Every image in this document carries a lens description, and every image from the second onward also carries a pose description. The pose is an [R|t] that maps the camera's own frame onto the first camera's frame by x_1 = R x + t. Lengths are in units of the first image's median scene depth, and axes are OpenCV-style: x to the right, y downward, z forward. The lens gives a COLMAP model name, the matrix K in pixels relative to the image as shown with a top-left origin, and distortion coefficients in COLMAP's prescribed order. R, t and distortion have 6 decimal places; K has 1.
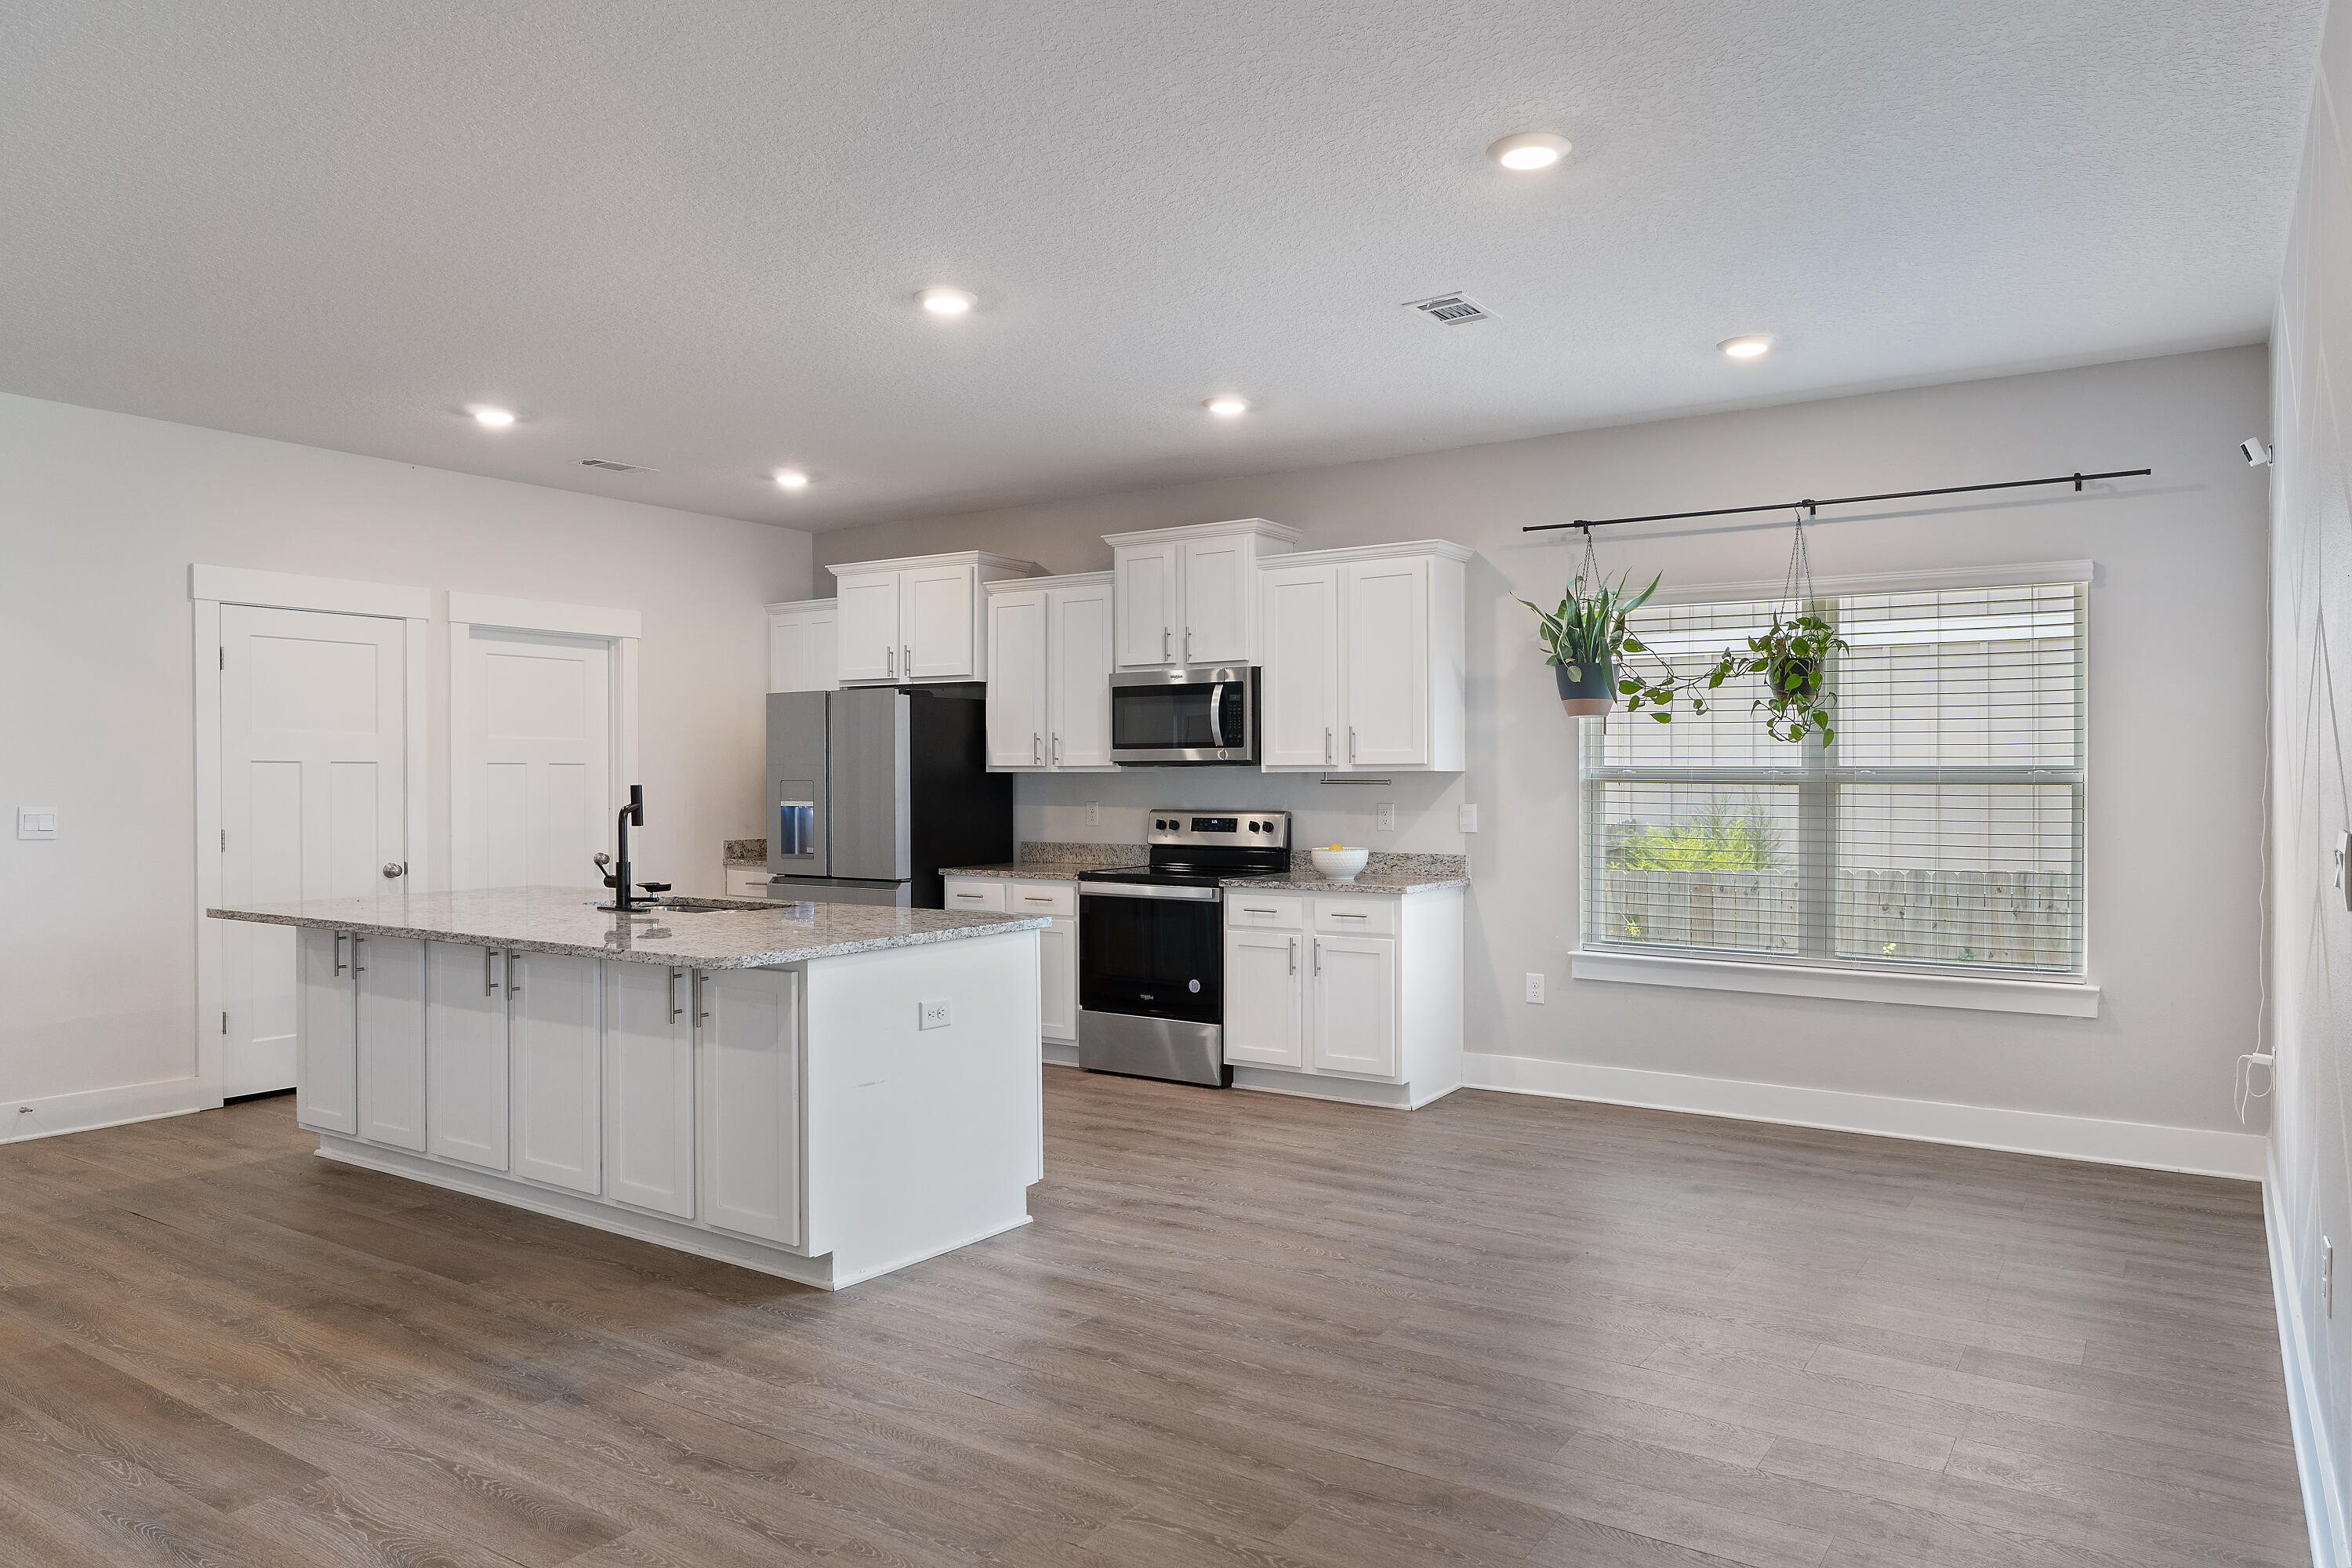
lens RADIAL K [[1532.4, 0, 1176.7], [0, 1532.4, 788.0], [0, 0, 1]] dist [-0.003037, 0.002480]
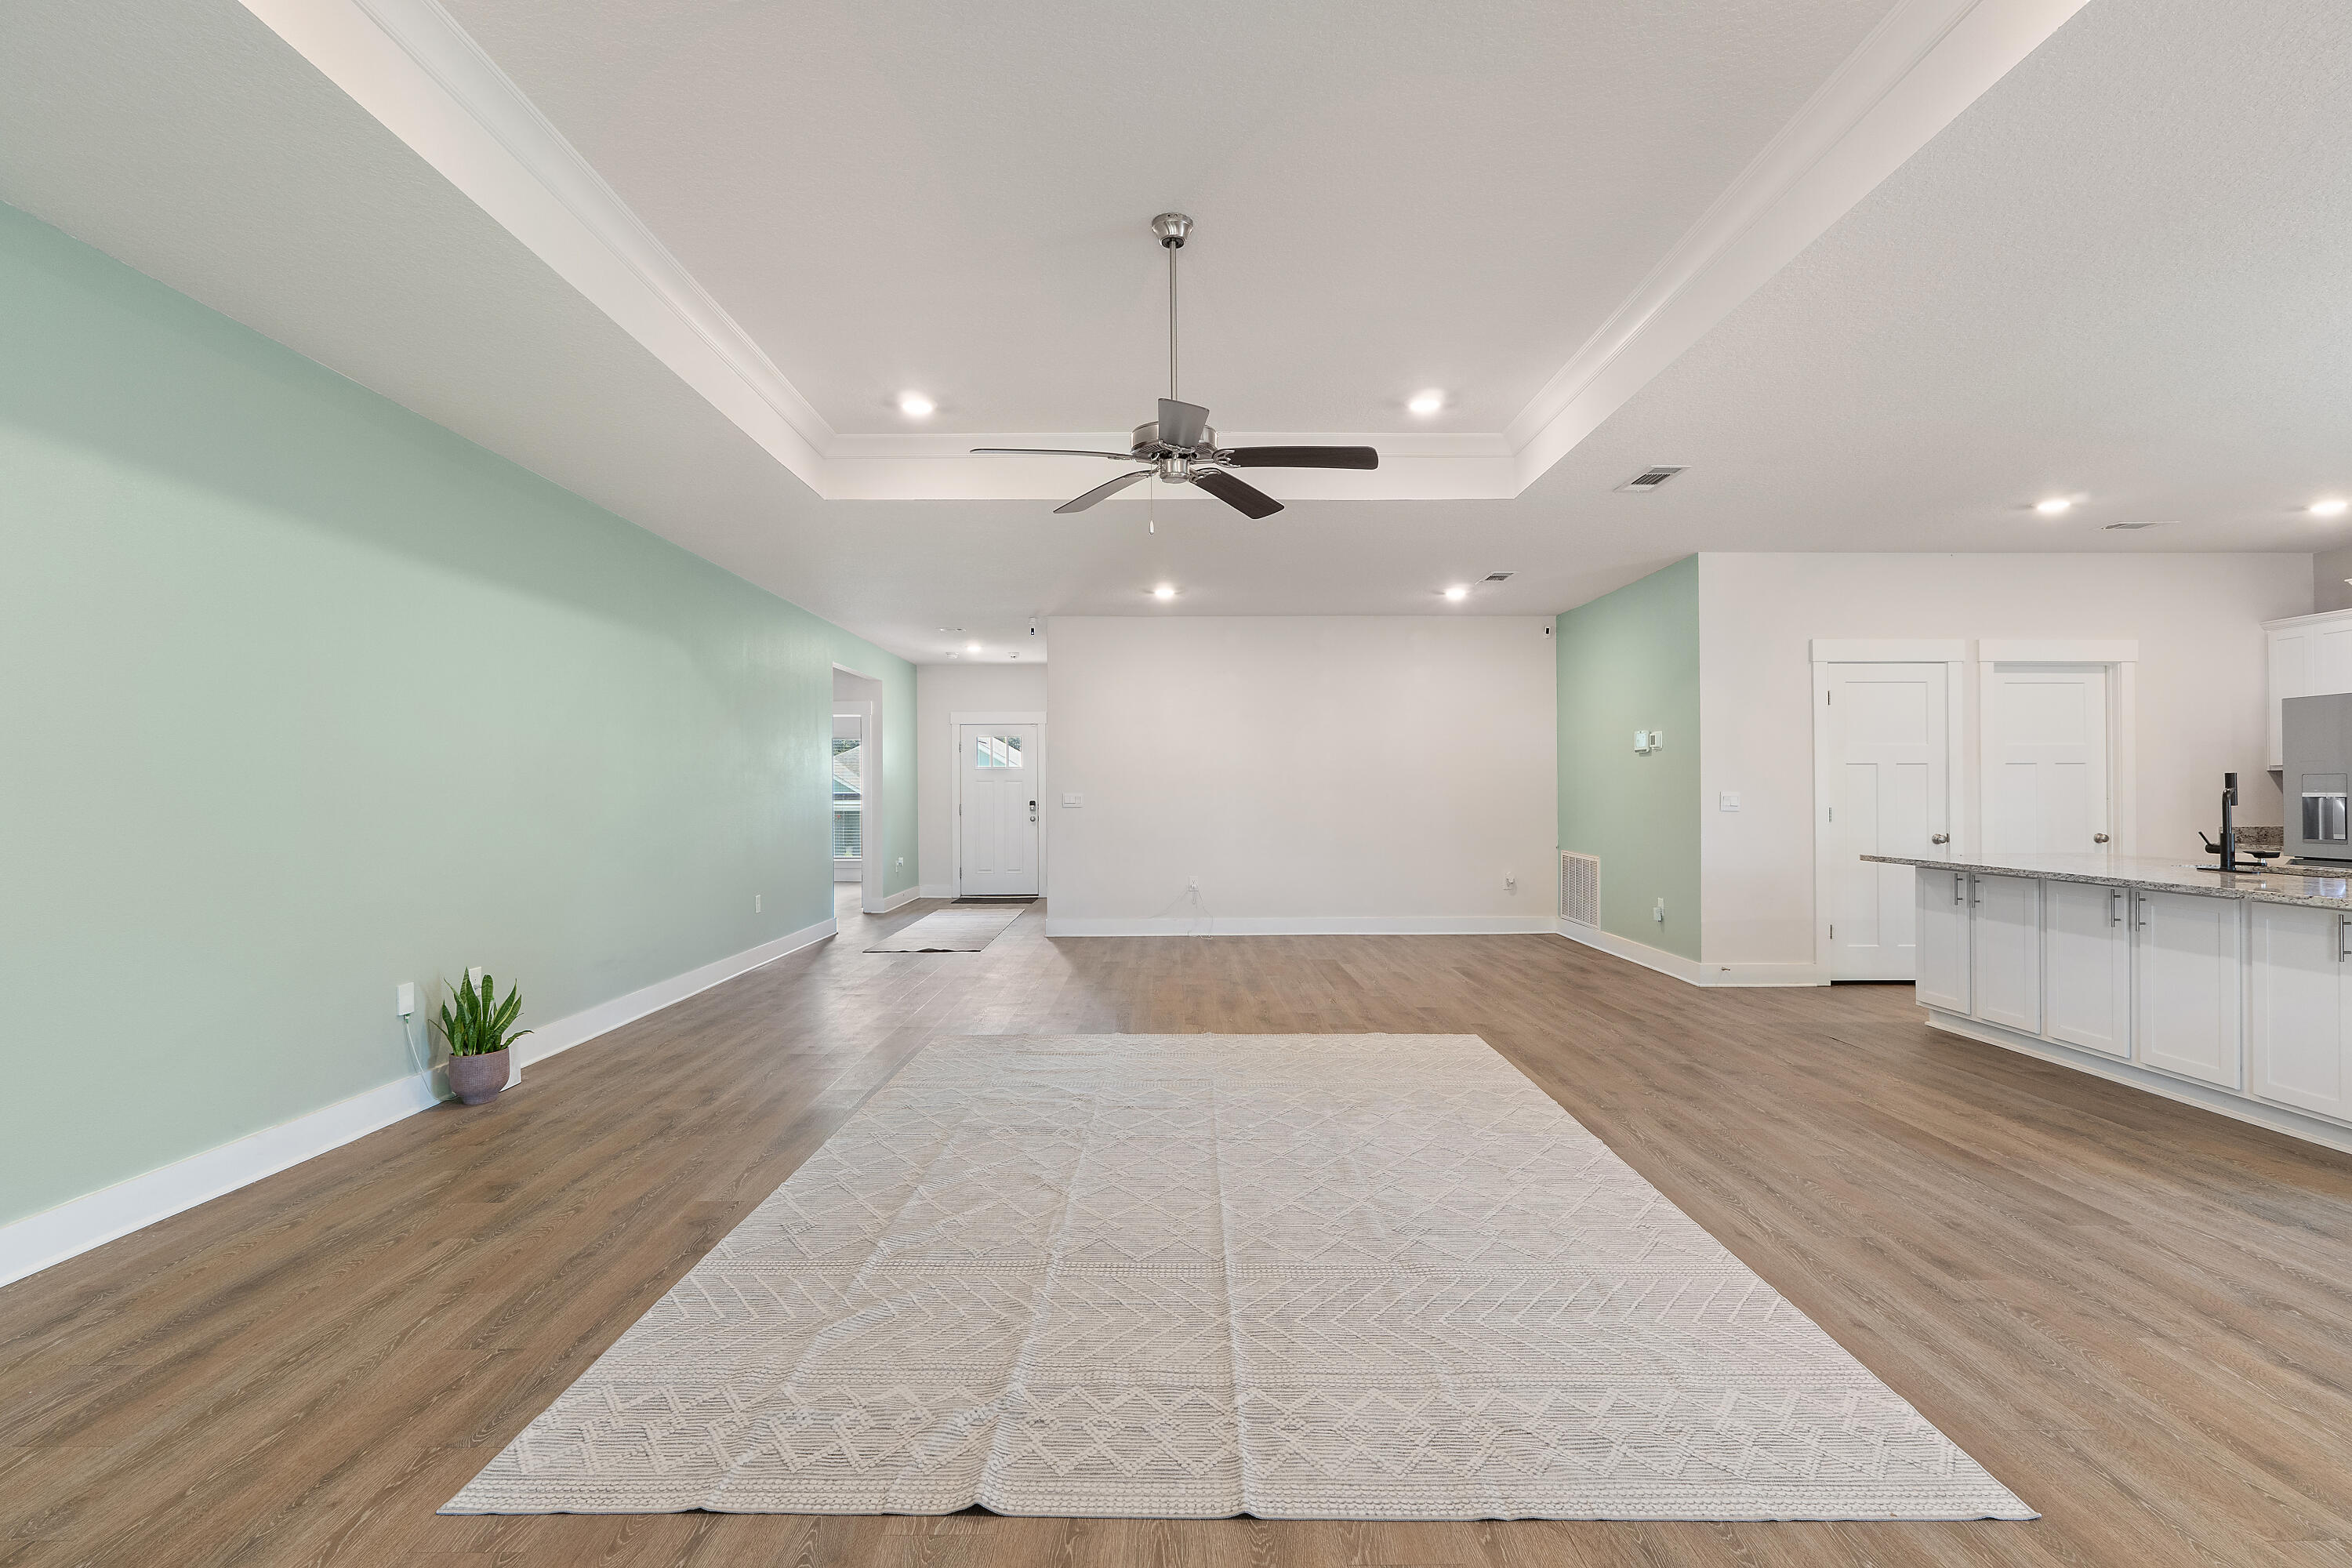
lens RADIAL K [[1064.8, 0, 1173.2], [0, 1064.8, 789.2], [0, 0, 1]] dist [-0.008614, -0.000538]
pose [[0.567176, -0.000970, -0.823596, -0.108778], [-0.001648, 0.999996, -0.002313, 0.011946], [0.823595, 0.002669, 0.567172, -0.168273]]
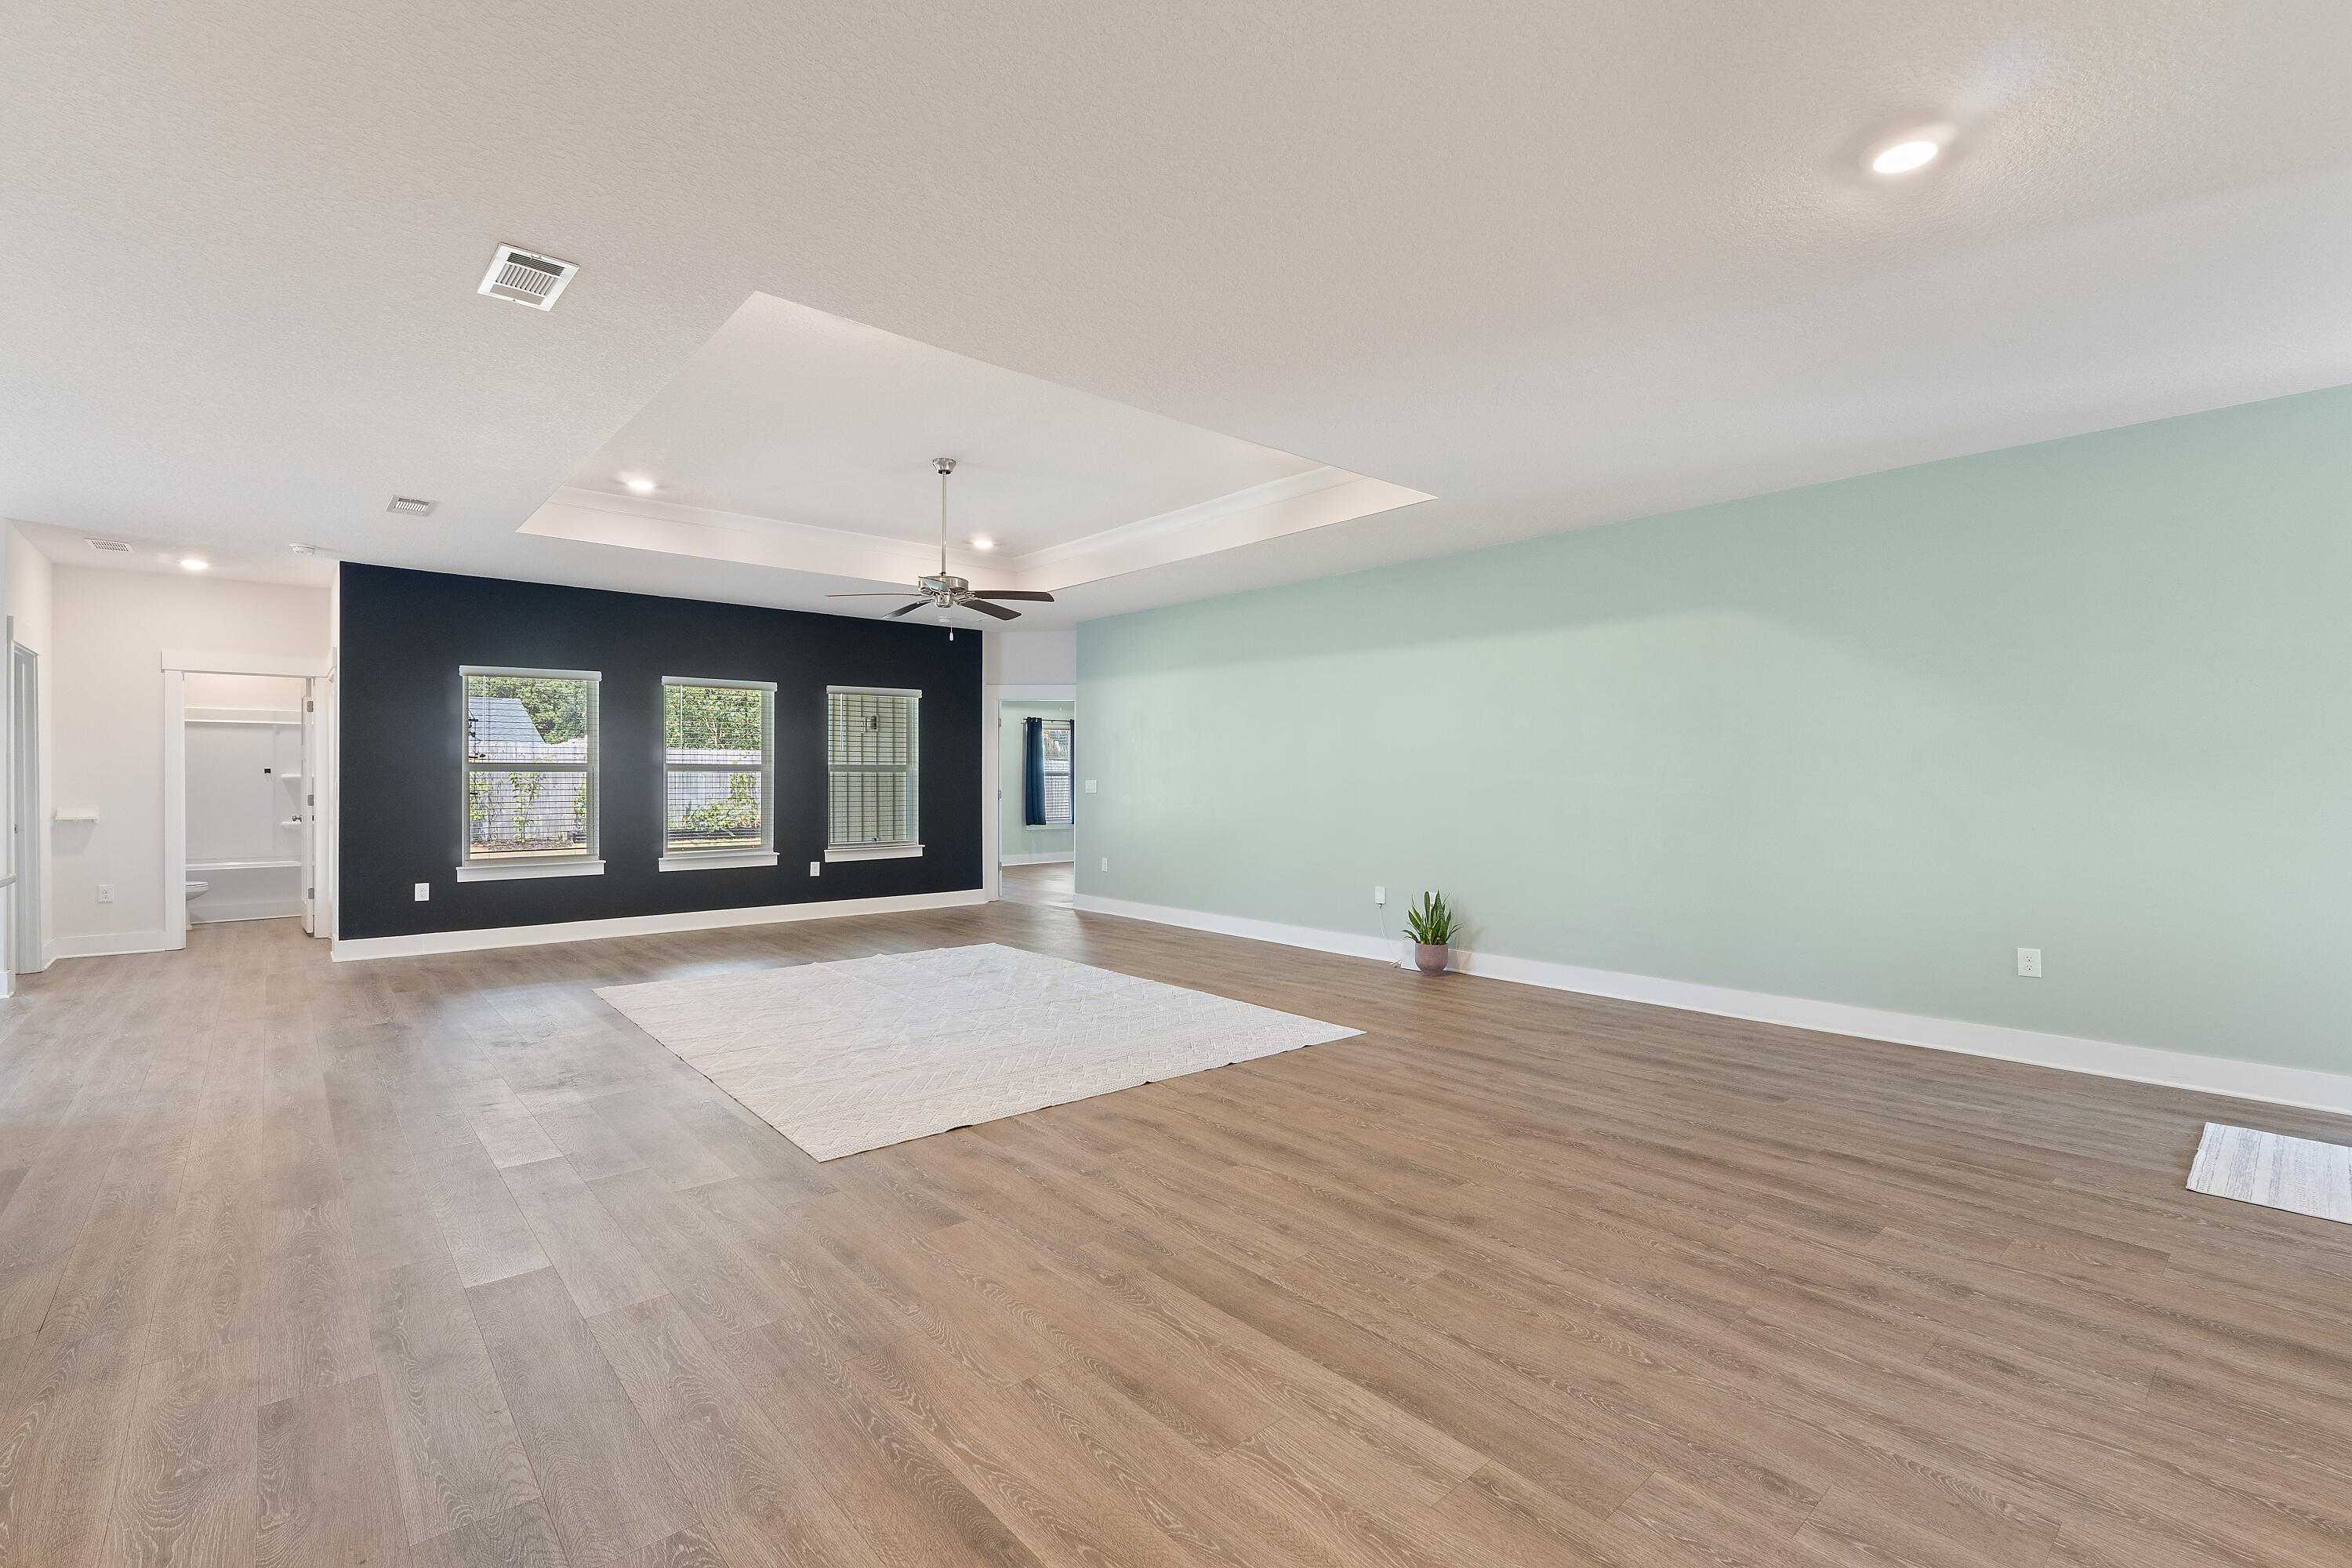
lens RADIAL K [[1064.8, 0, 1166.3], [0, 1064.8, 745.6], [0, 0, 1]] dist [-0.008614, -0.000538]
pose [[-0.967873, 0.009953, 0.251241, -0.991917], [0.002847, 0.999586, -0.028631, 0.009453], [-0.251422, -0.026996, -0.967501, 1.019264]]
